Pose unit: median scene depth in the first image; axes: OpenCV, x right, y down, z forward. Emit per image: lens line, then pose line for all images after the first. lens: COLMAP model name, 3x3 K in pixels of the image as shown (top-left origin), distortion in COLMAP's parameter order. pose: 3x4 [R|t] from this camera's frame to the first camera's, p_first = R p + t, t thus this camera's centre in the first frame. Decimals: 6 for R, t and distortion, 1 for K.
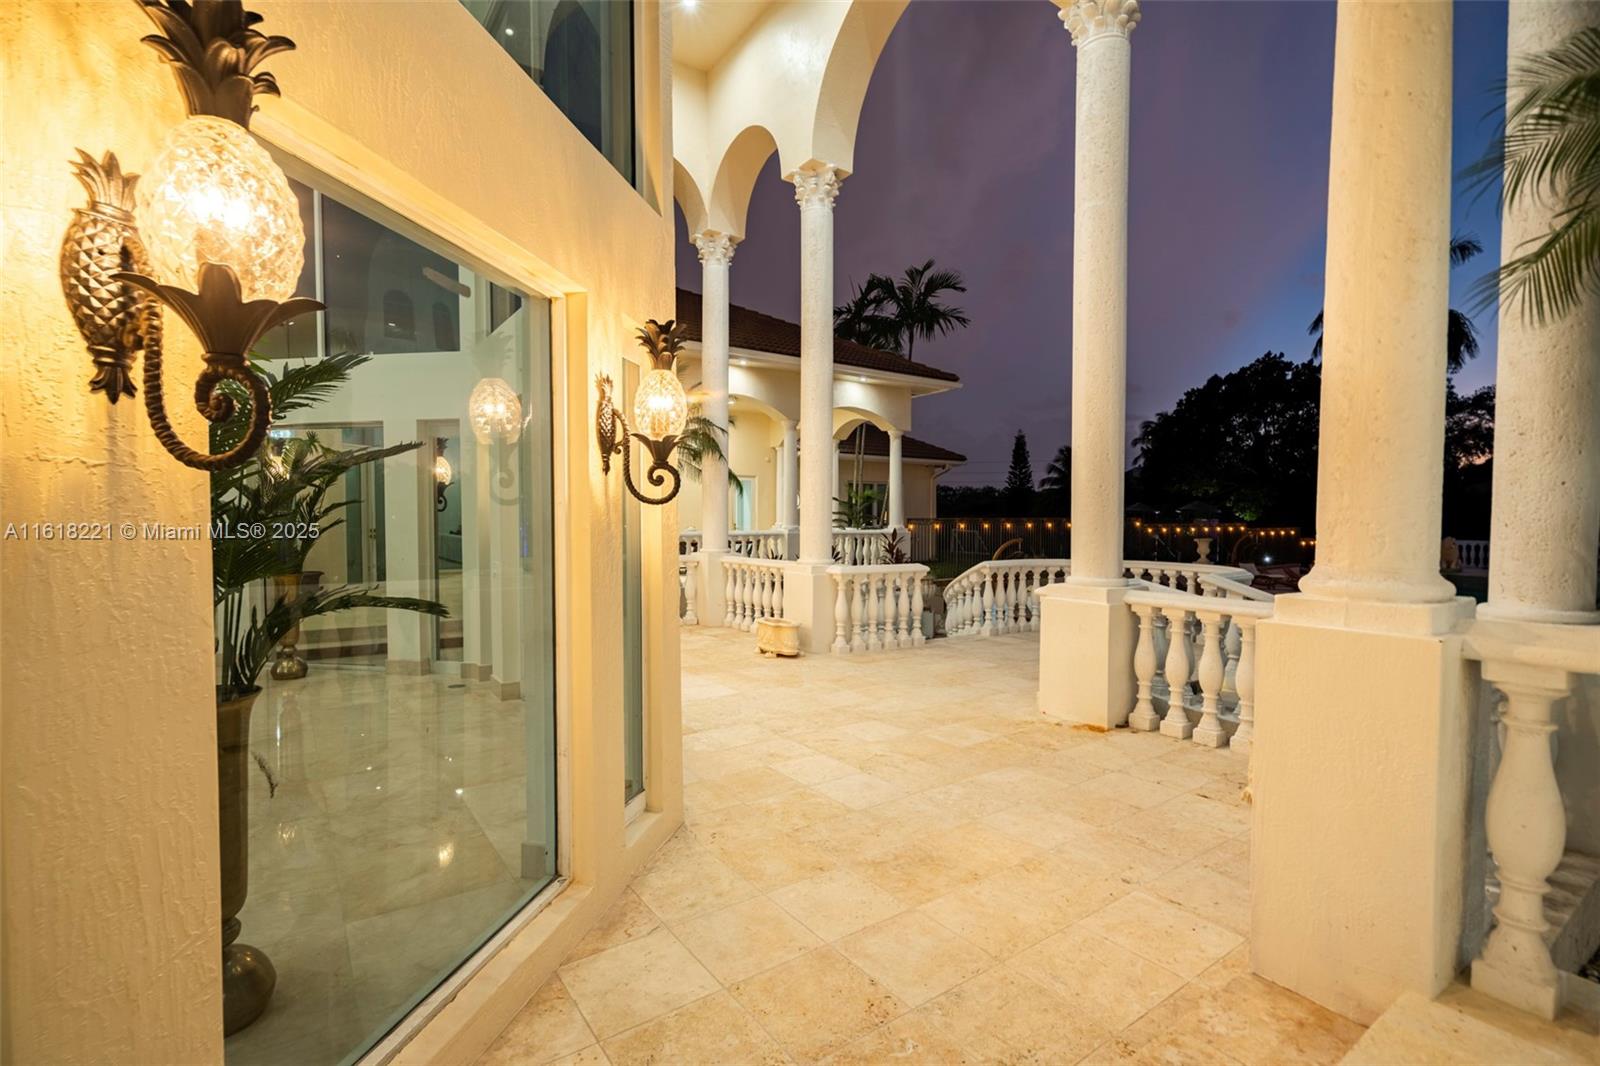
lens RADIAL K [[724.6, 0, 789.3], [0, 724.6, 539.8], [0, 0, 1]] dist [-0.003697, 0.002979]
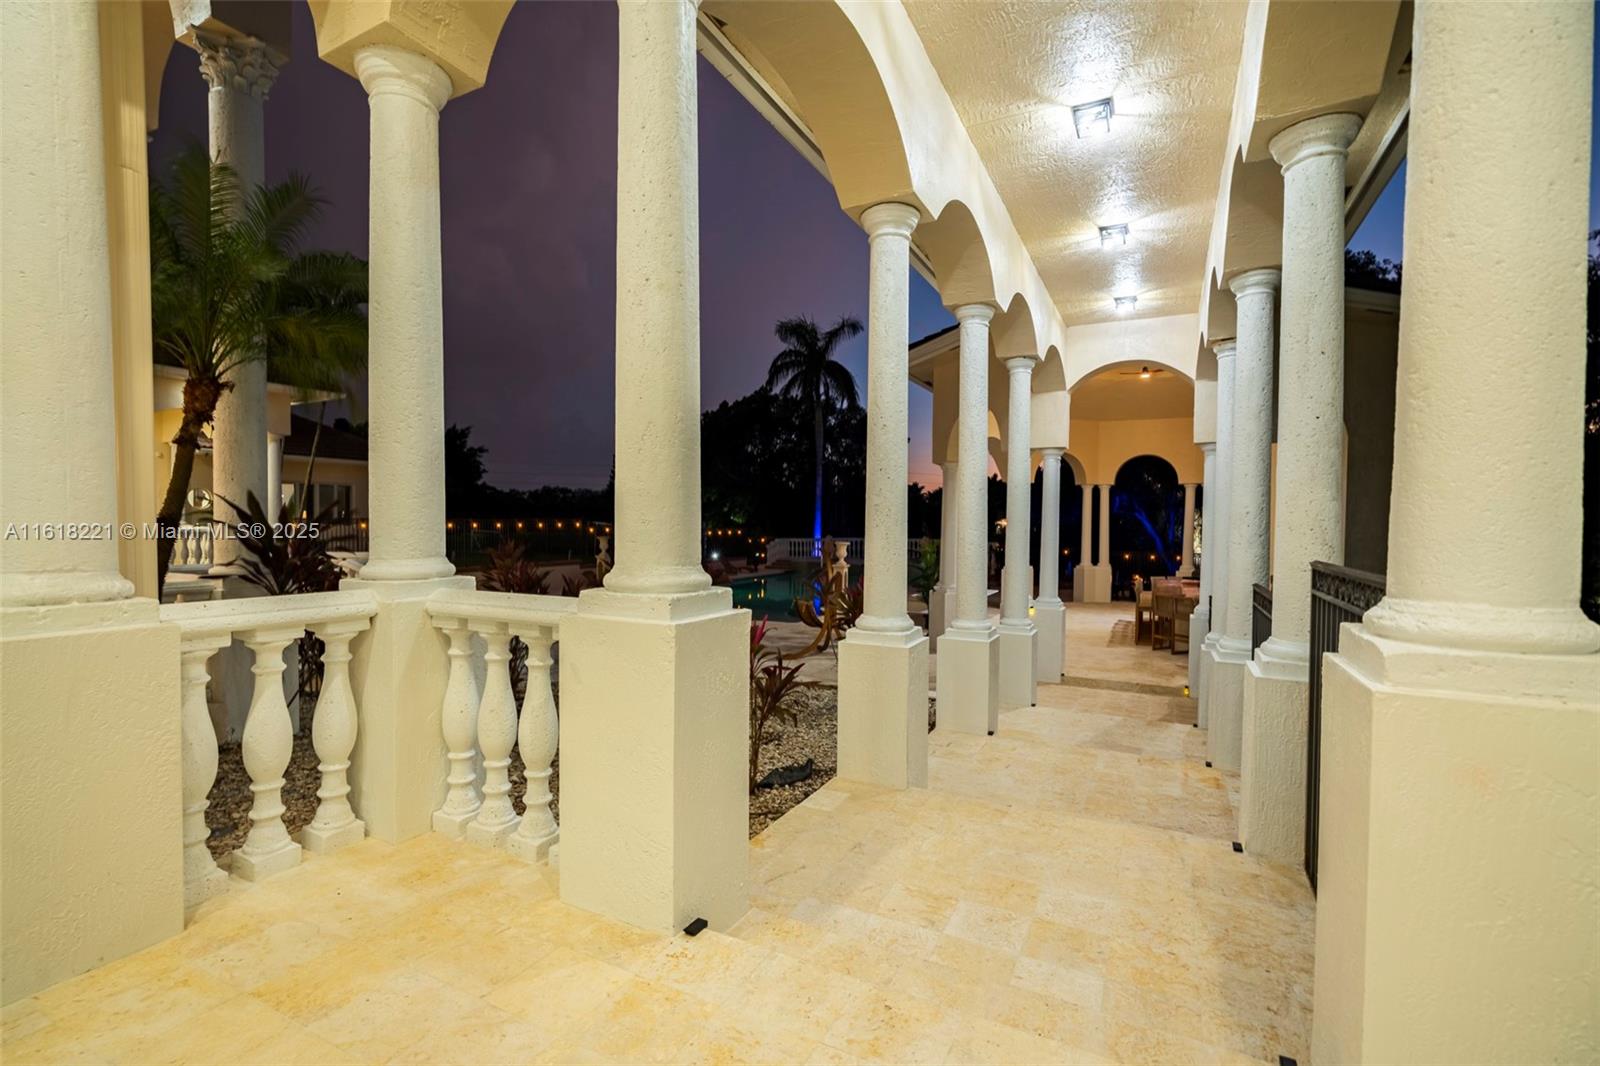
lens RADIAL K [[724.6, 0, 782.9], [0, 724.6, 535.5], [0, 0, 1]] dist [-0.003697, 0.002979]
pose [[0.885470, -0.001105, 0.464696, 0.589101], [0.004924, 0.999963, -0.007005, 0.013951], [-0.464671, 0.008491, 0.885443, -0.510307]]
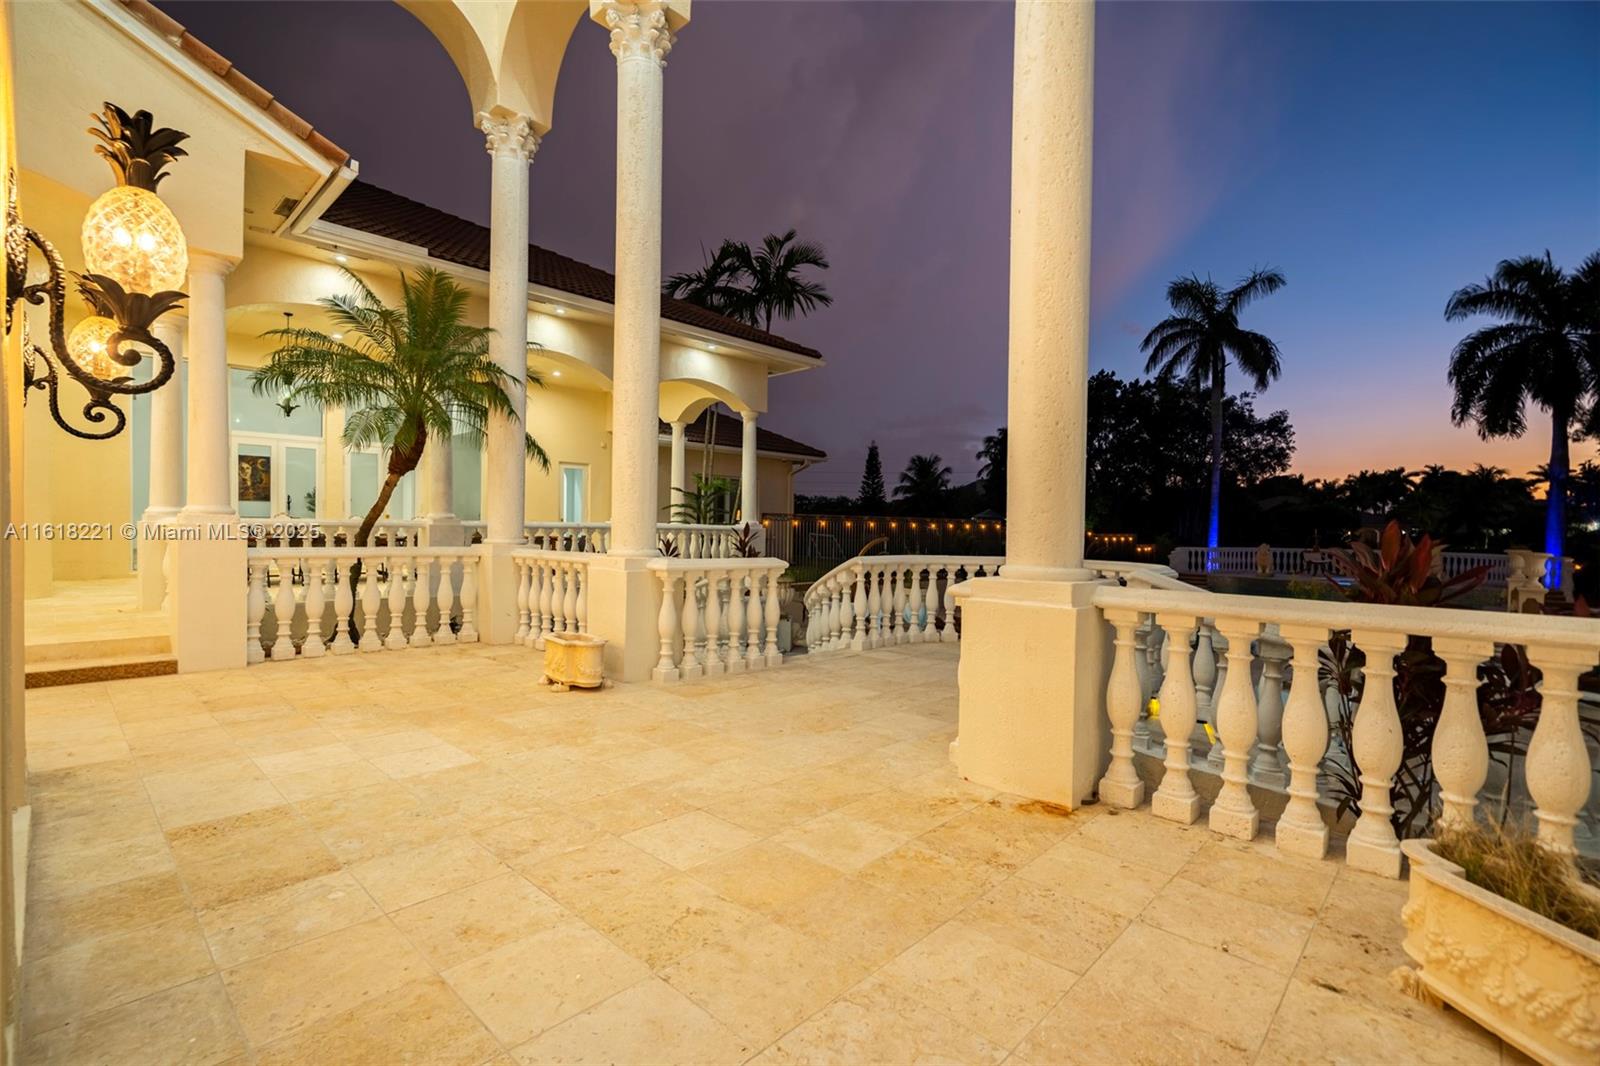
lens RADIAL K [[724.6, 0, 793.9], [0, 724.6, 542.2], [0, 0, 1]] dist [-0.003697, 0.002979]
pose [[0.979471, 0.010014, 0.201338, 0.048384], [-0.008421, 0.999926, -0.008768, 0.024482], [-0.201411, 0.006893, 0.979483, 0.269996]]
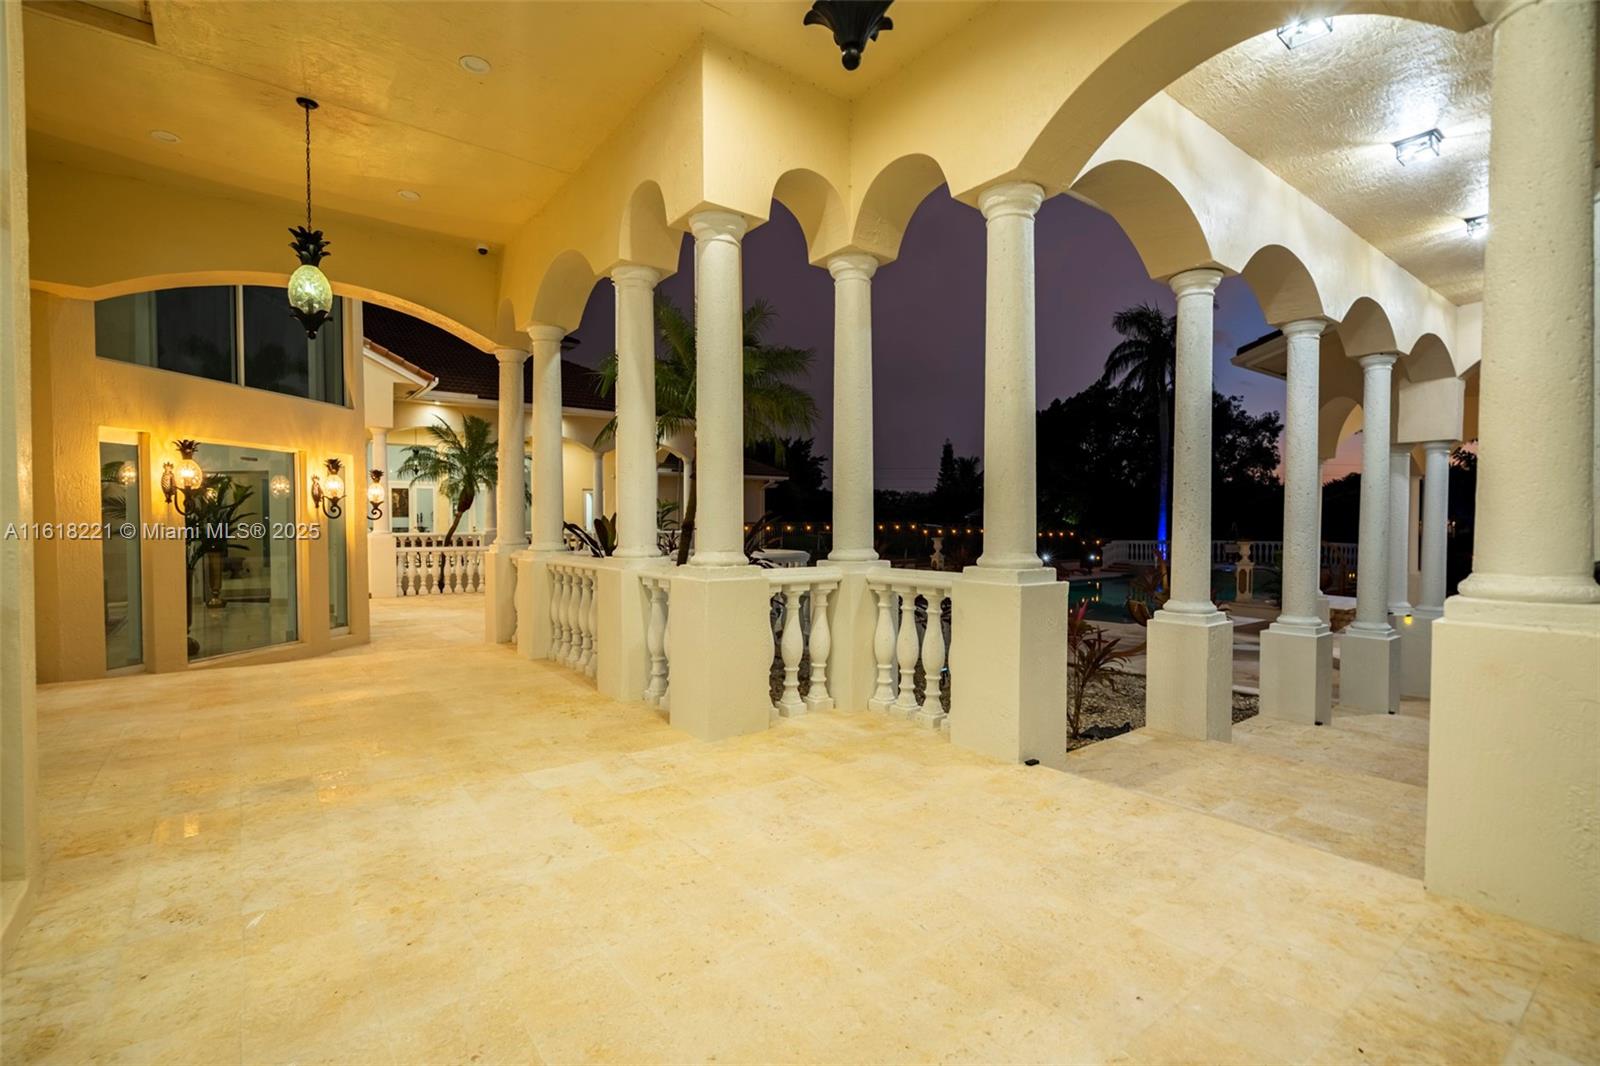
lens RADIAL K [[724.6, 0, 794.2], [0, 724.6, 539.5], [0, 0, 1]] dist [-0.003697, 0.002979]
pose [[0.998444, 0.000938, 0.055759, 0.513837], [-0.000673, 0.999988, -0.004770, 0.016644], [-0.055763, 0.004725, 0.998433, -0.694695]]
